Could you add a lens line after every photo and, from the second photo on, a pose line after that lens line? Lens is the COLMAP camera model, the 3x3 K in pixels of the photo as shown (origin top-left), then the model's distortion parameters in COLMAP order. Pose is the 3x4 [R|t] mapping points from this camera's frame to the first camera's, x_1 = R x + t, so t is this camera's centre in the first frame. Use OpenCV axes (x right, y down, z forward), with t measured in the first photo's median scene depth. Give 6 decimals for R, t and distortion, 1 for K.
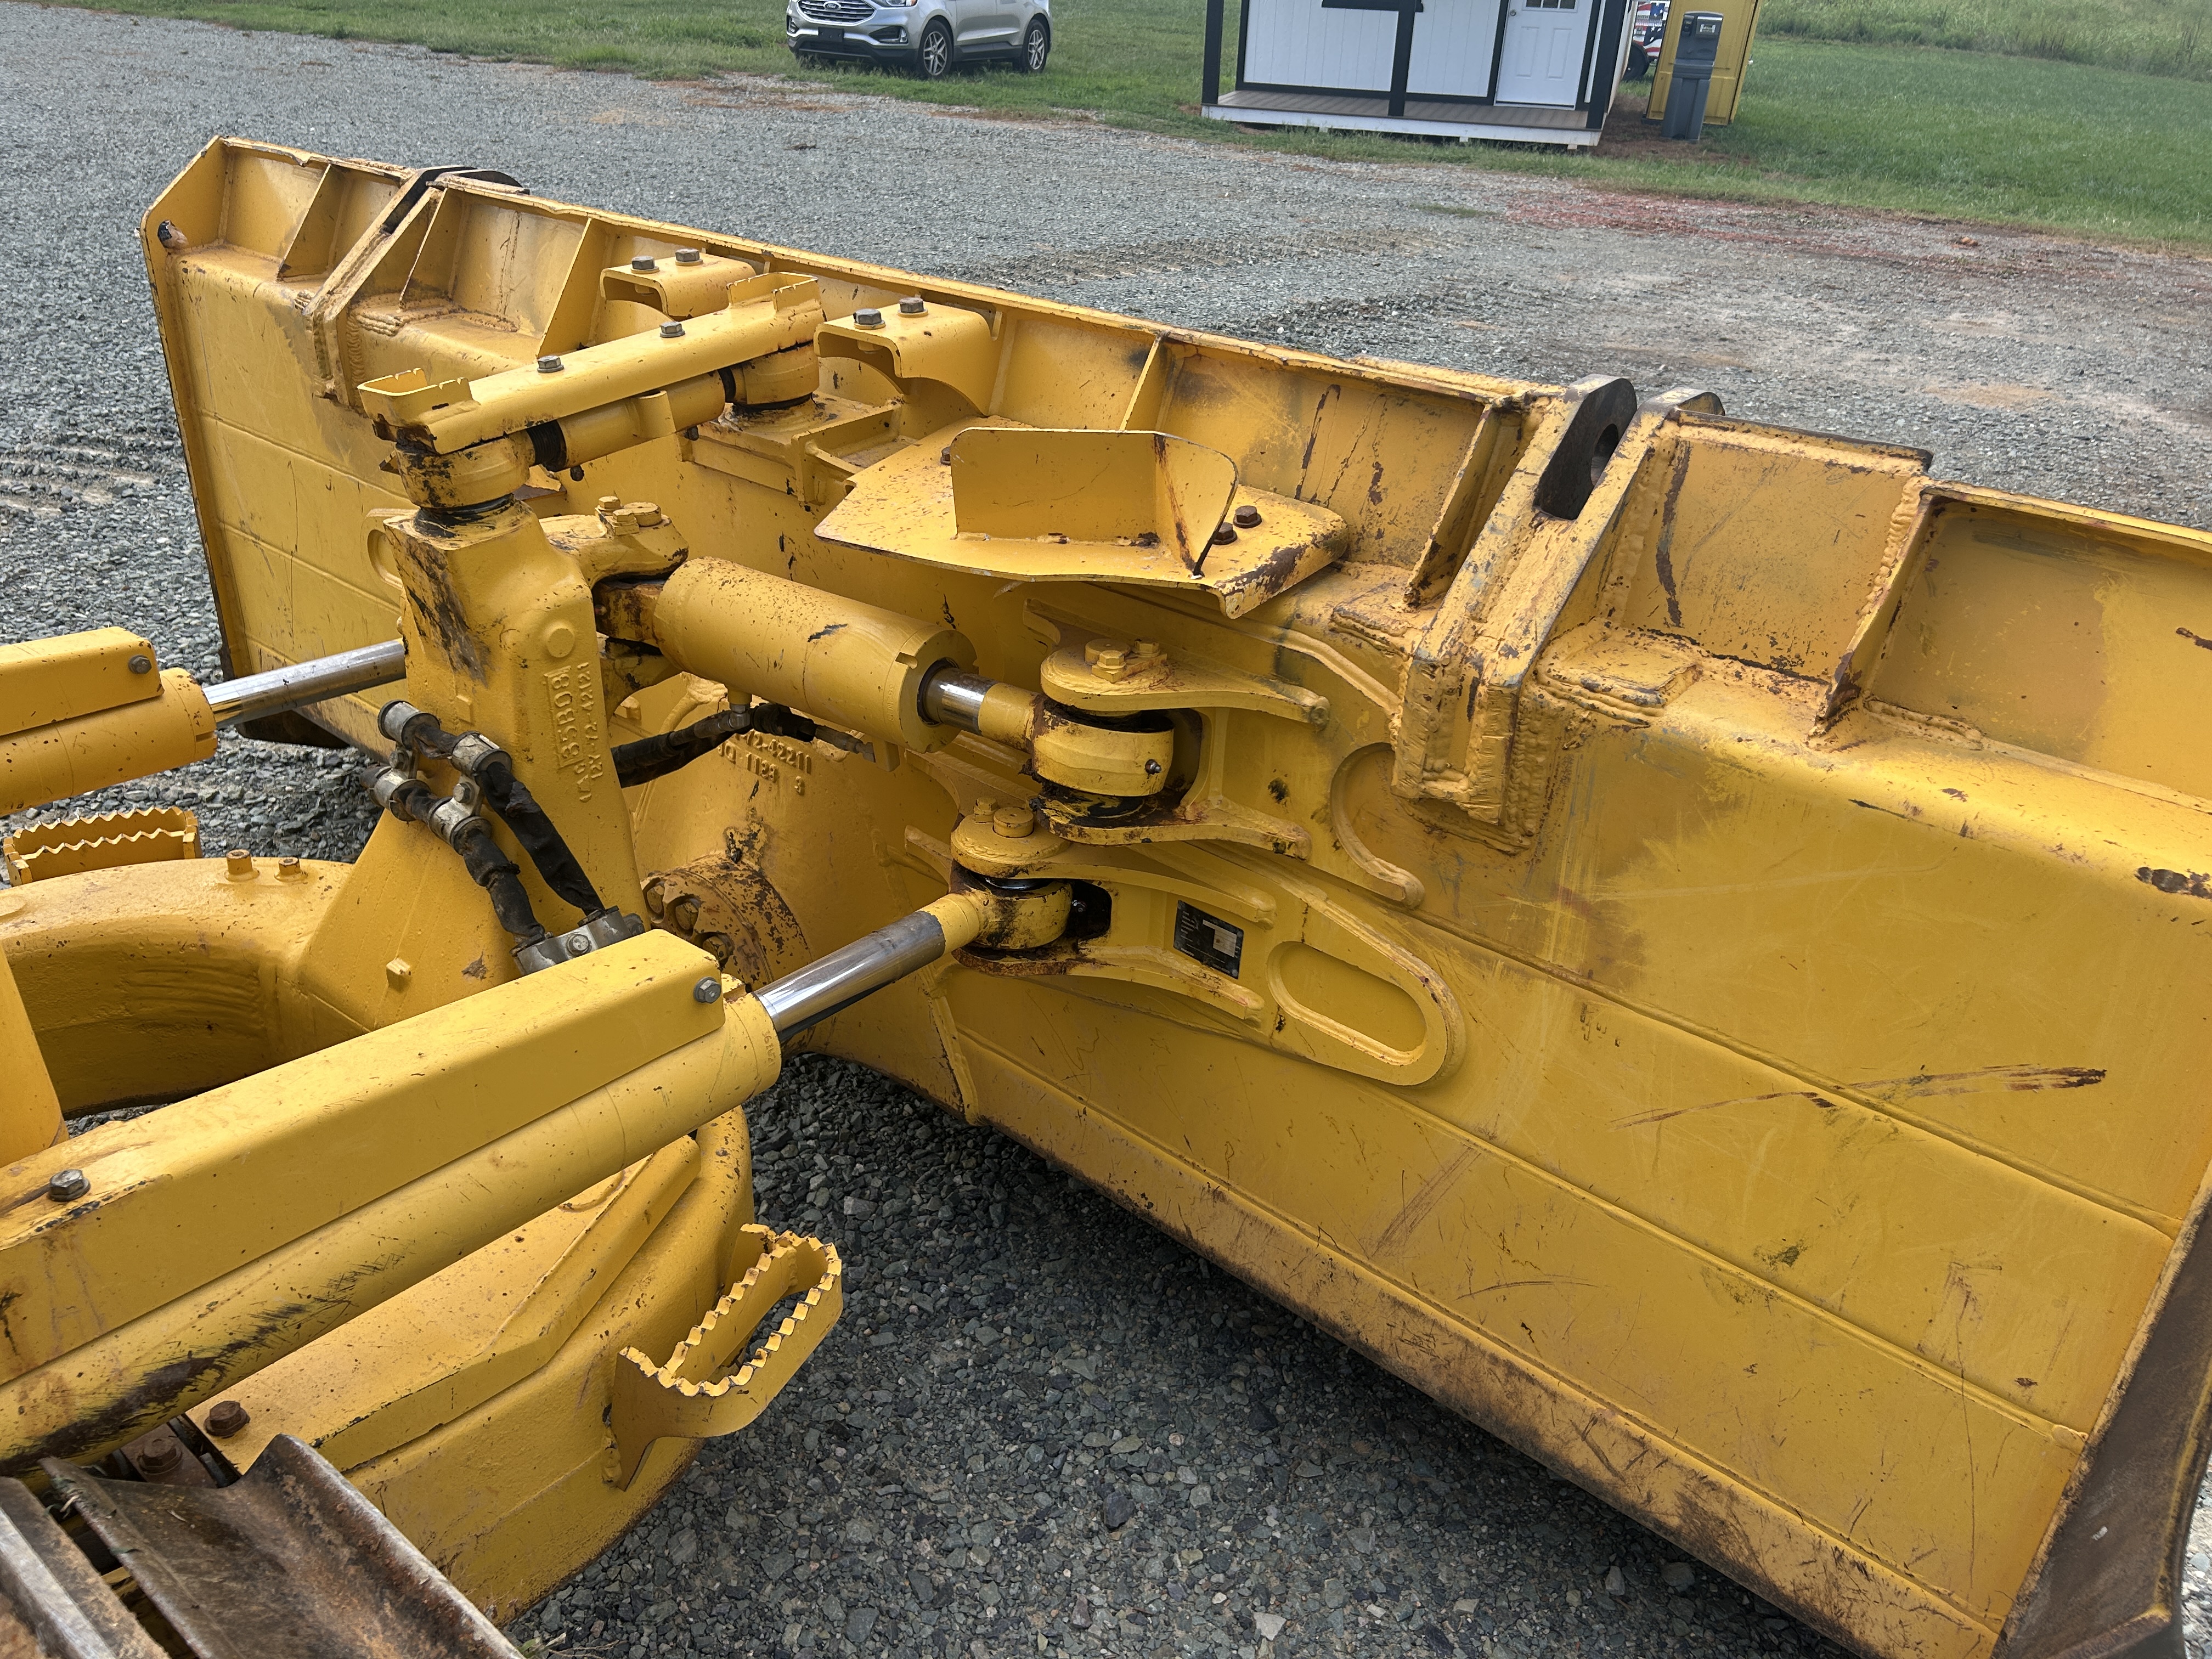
lens RADIAL K [[1662.4, 0, 1106.1], [0, 1662.4, 835.6], [0, 0, 1]] dist [0.068309, -0.081372]
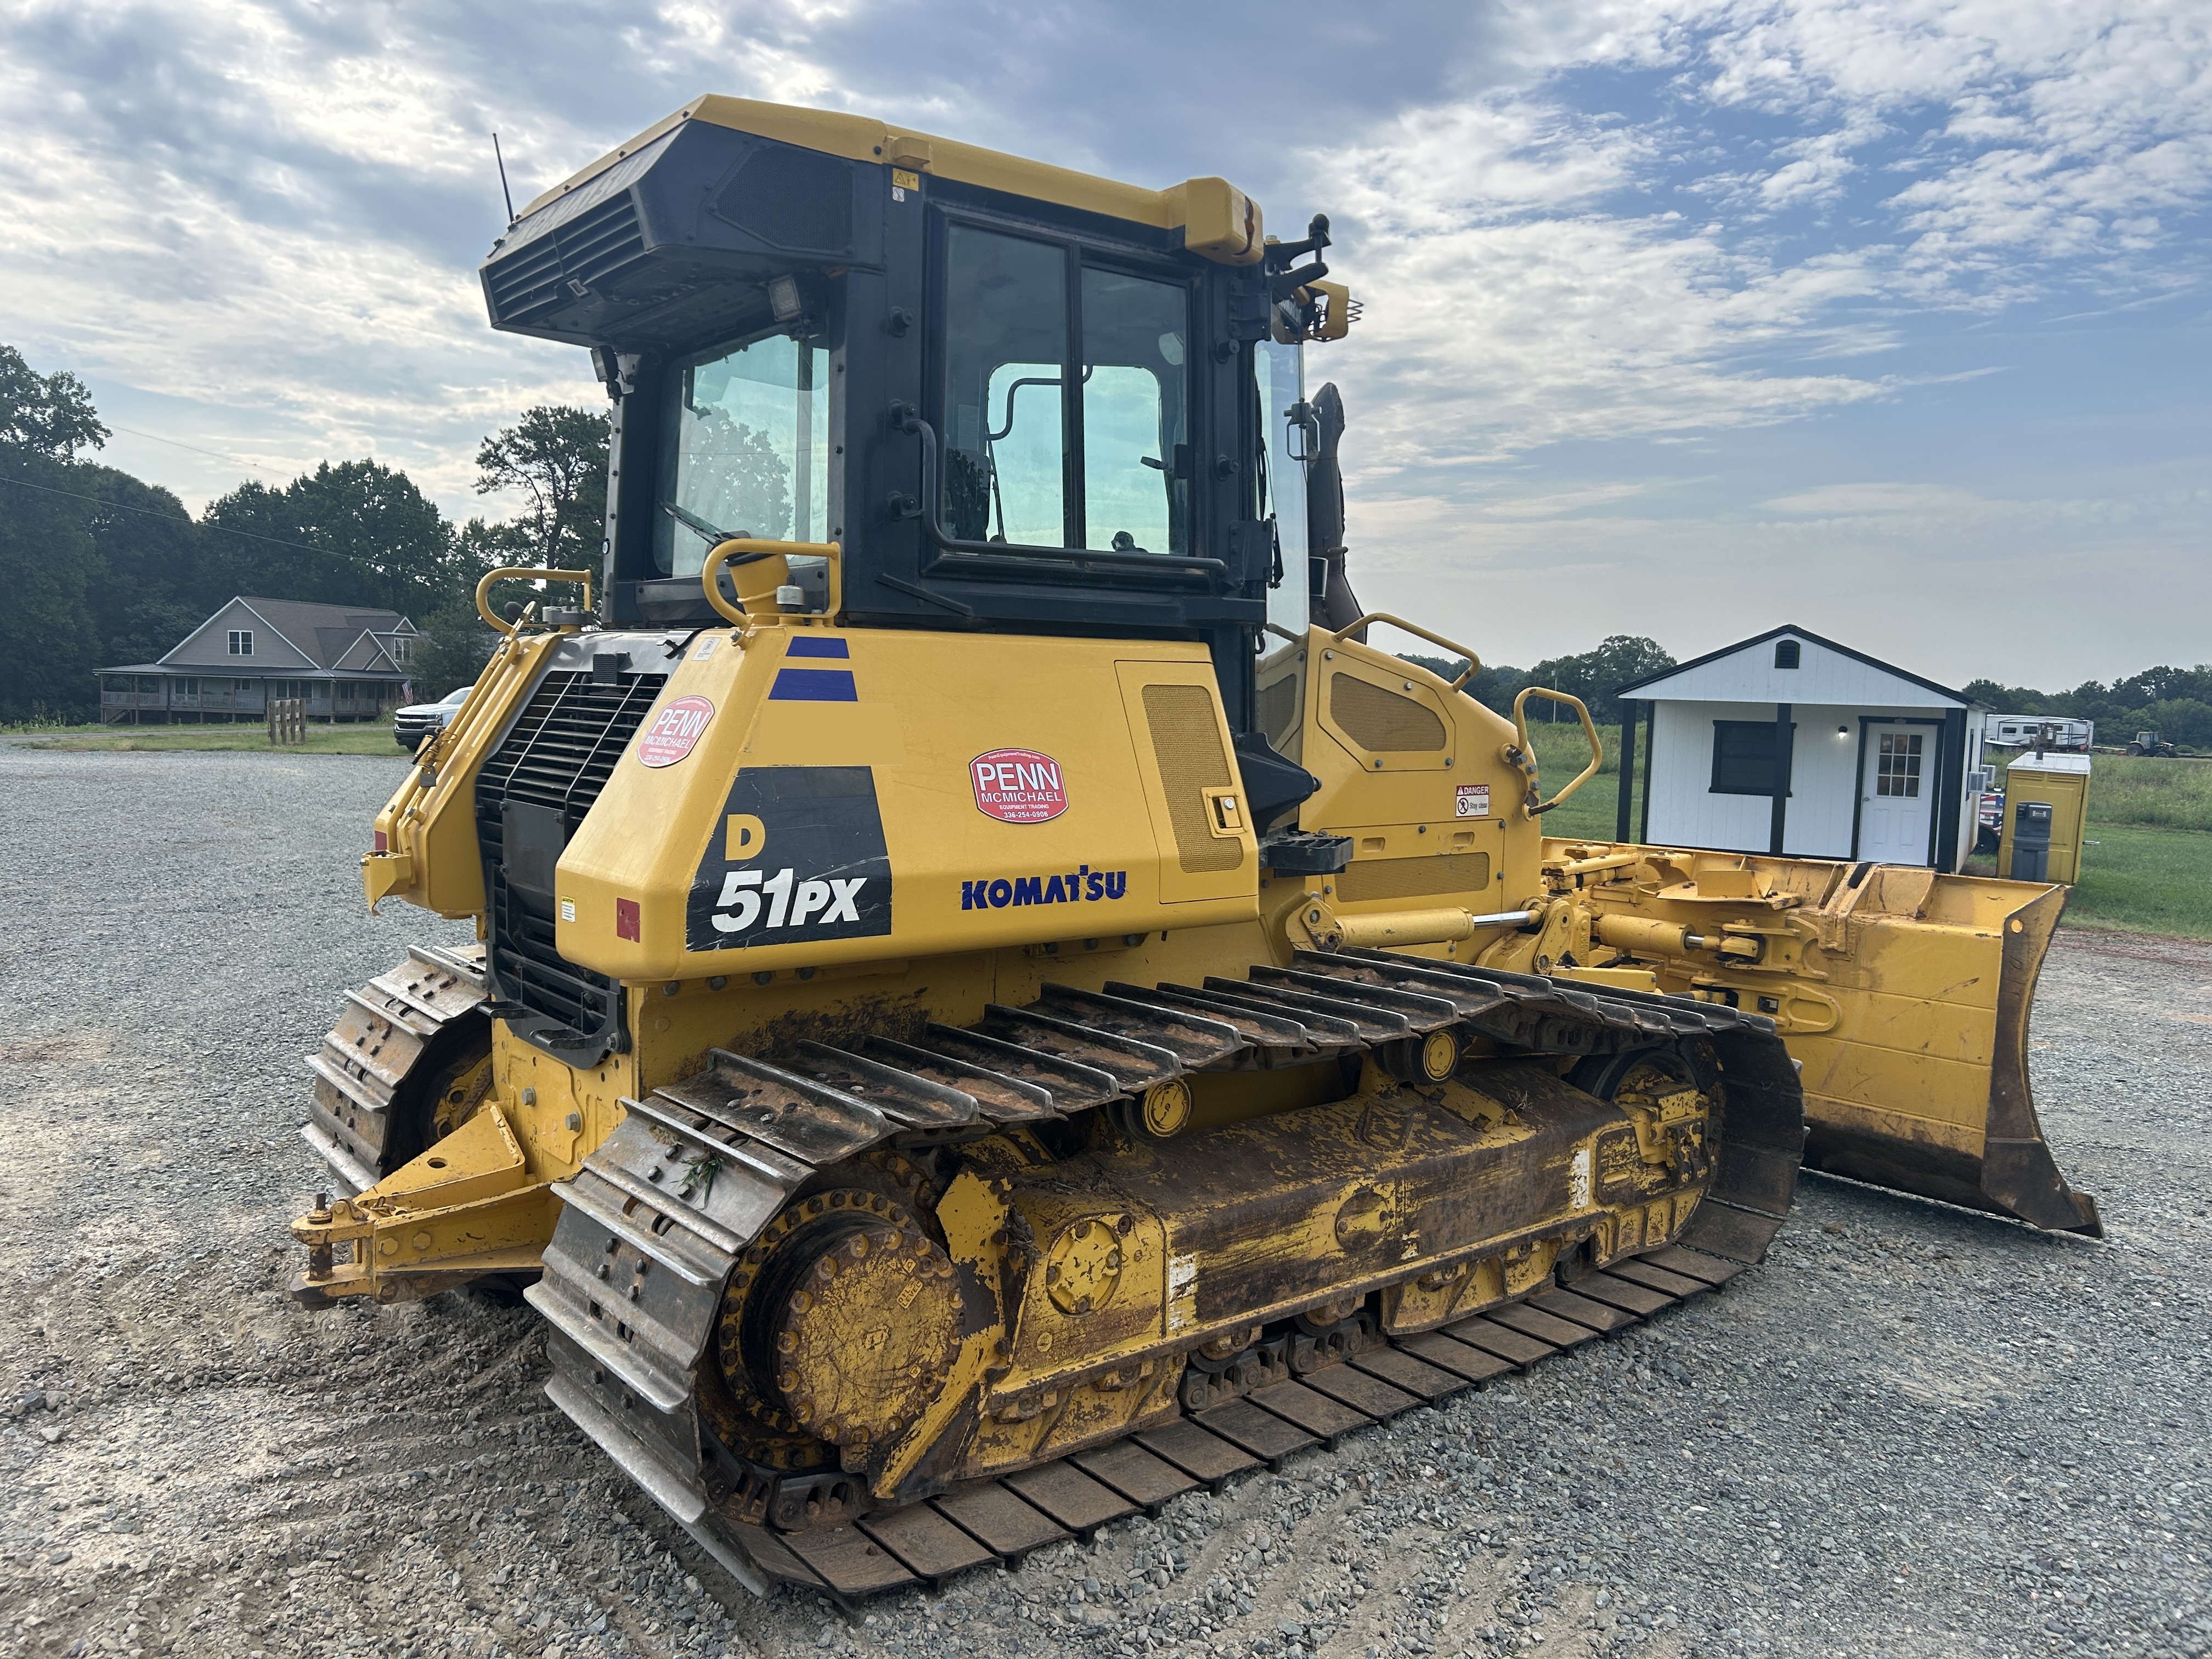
lens RADIAL K [[1662.4, 0, 1091.6], [0, 1662.4, 792.8], [0, 0, 1]] dist [0.068309, -0.081372]
pose [[0.974729, 0.015268, -0.222869, -0.585689], [-0.111794, 0.897083, -0.427485, 1.415998], [0.193405, 0.441597, 0.876120, -2.806034]]
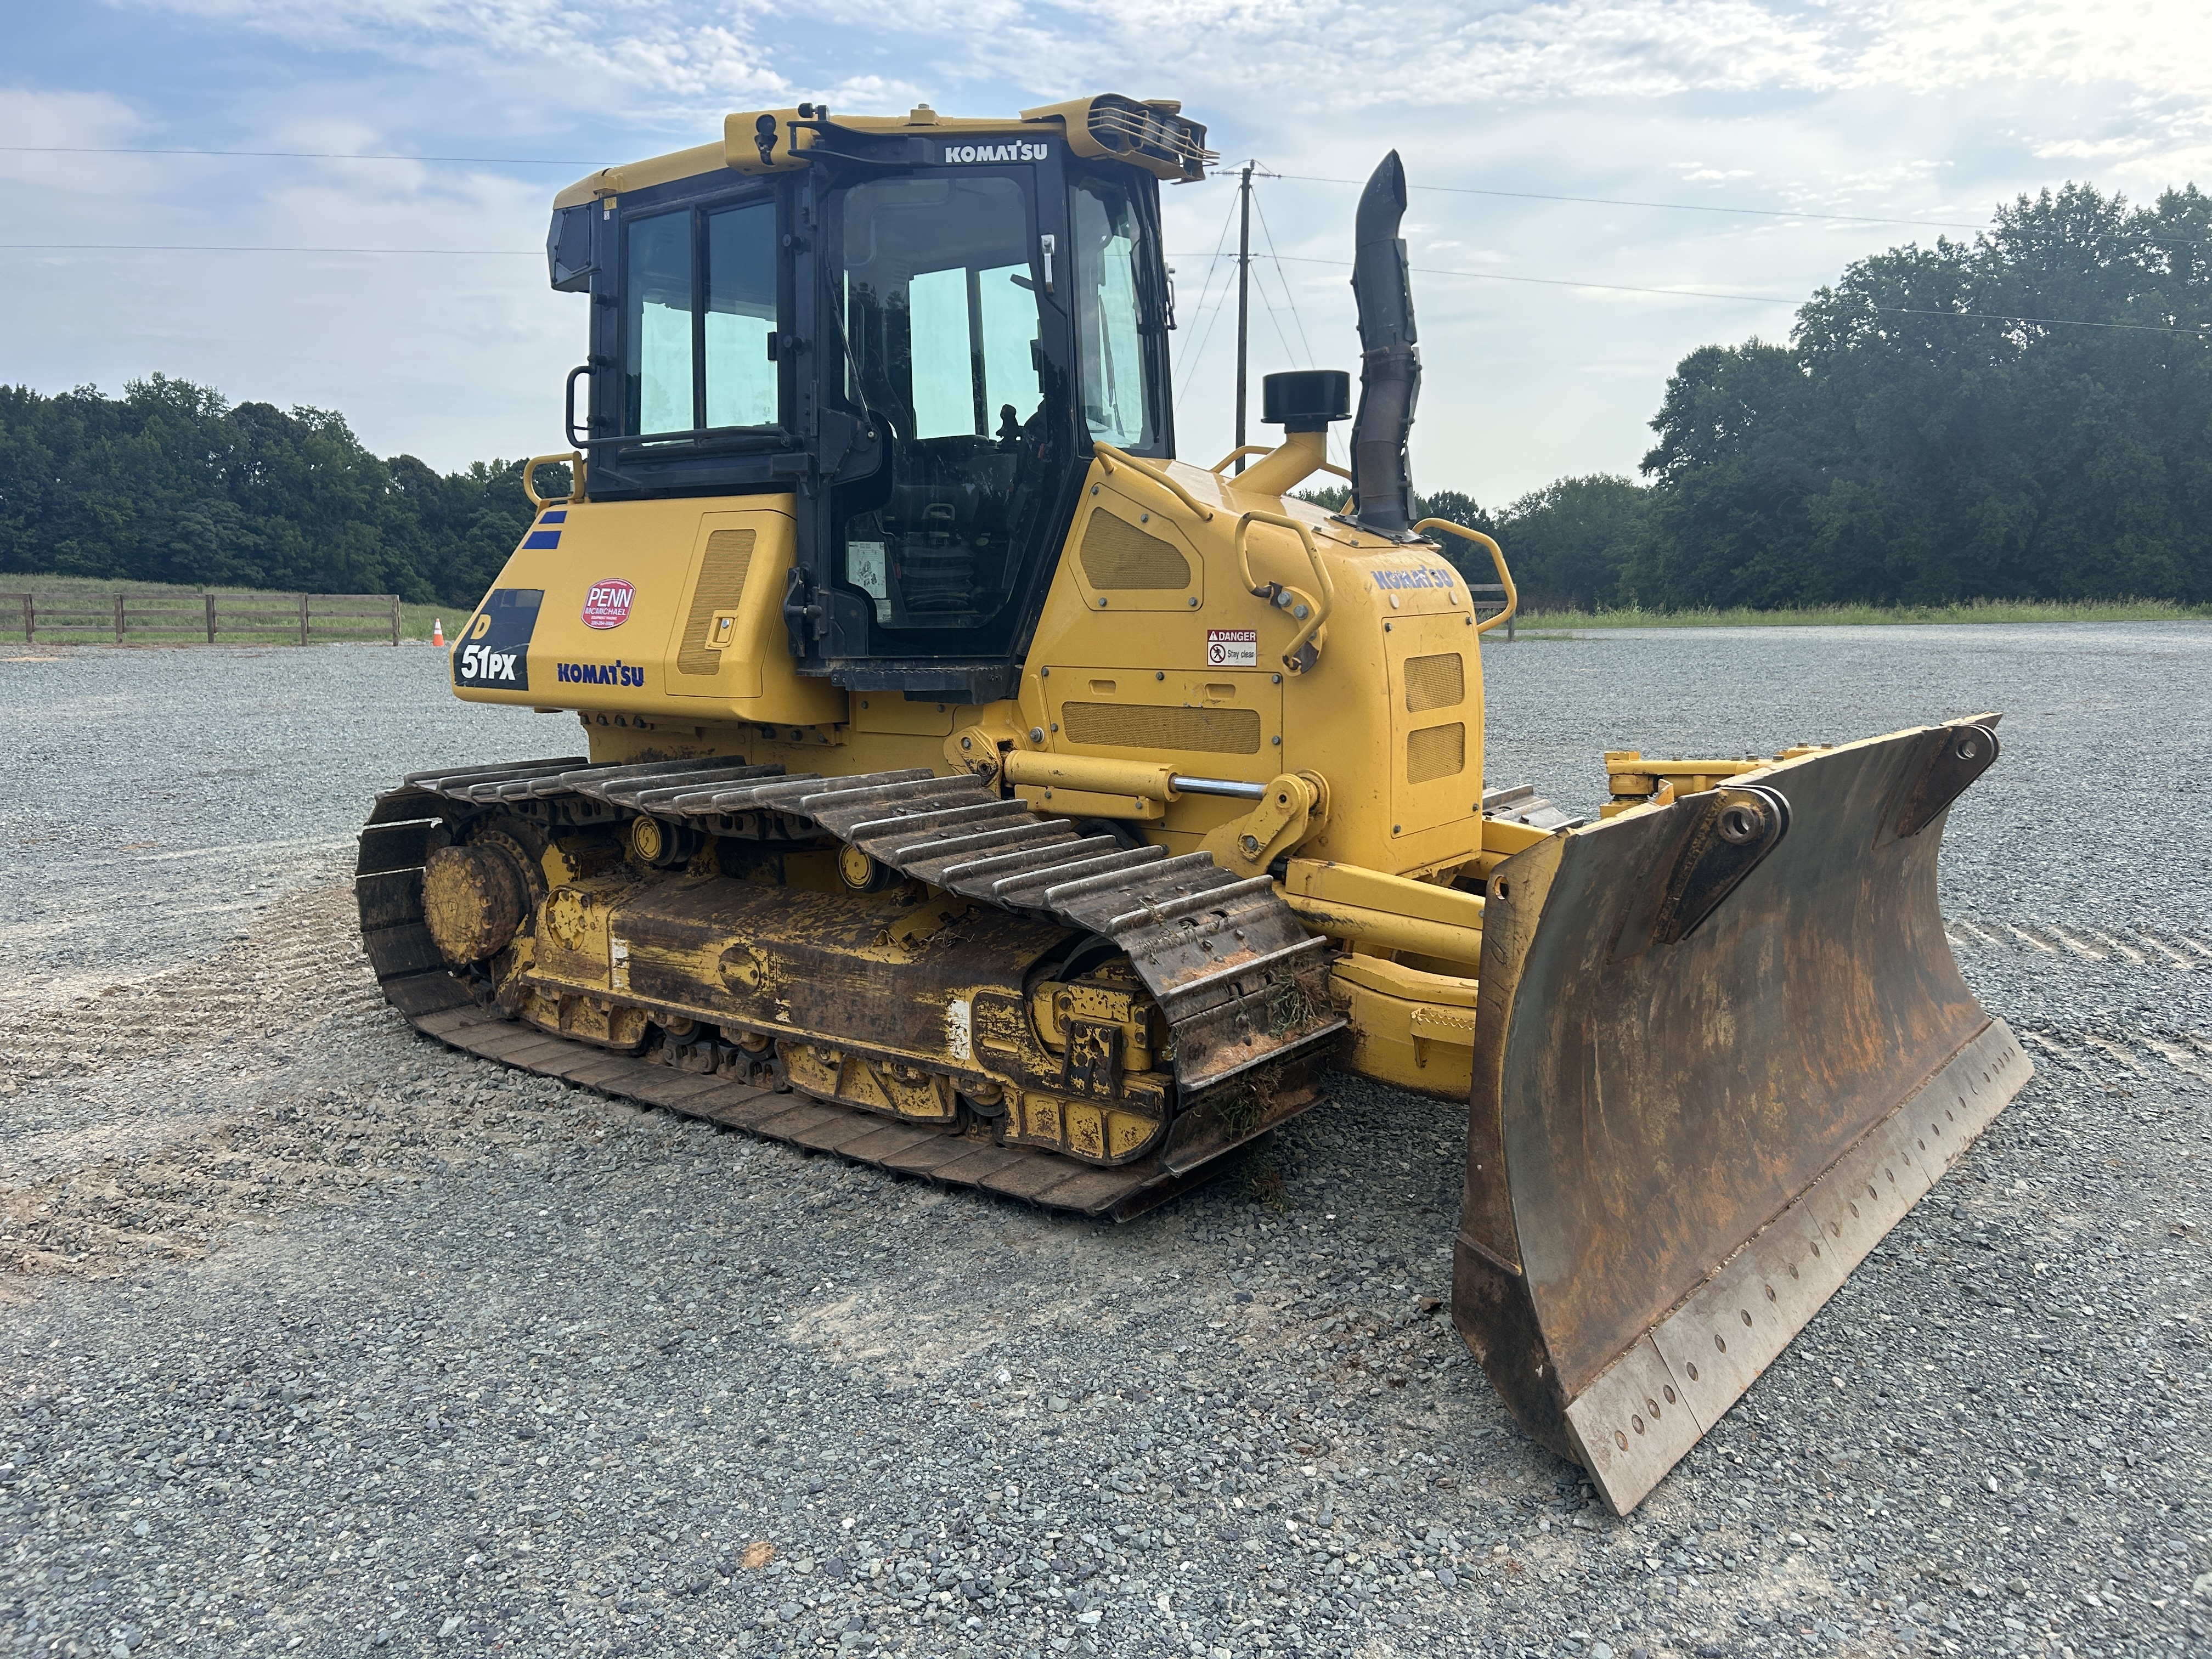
lens RADIAL K [[1662.4, 0, 1107.3], [0, 1662.4, 811.2], [0, 0, 1]] dist [0.068309, -0.081372]
pose [[0.034129, 0.126140, -0.991425, 2.336616], [-0.480608, 0.871842, 0.094381, -0.024589], [0.876271, 0.473265, 0.090379, -0.000676]]
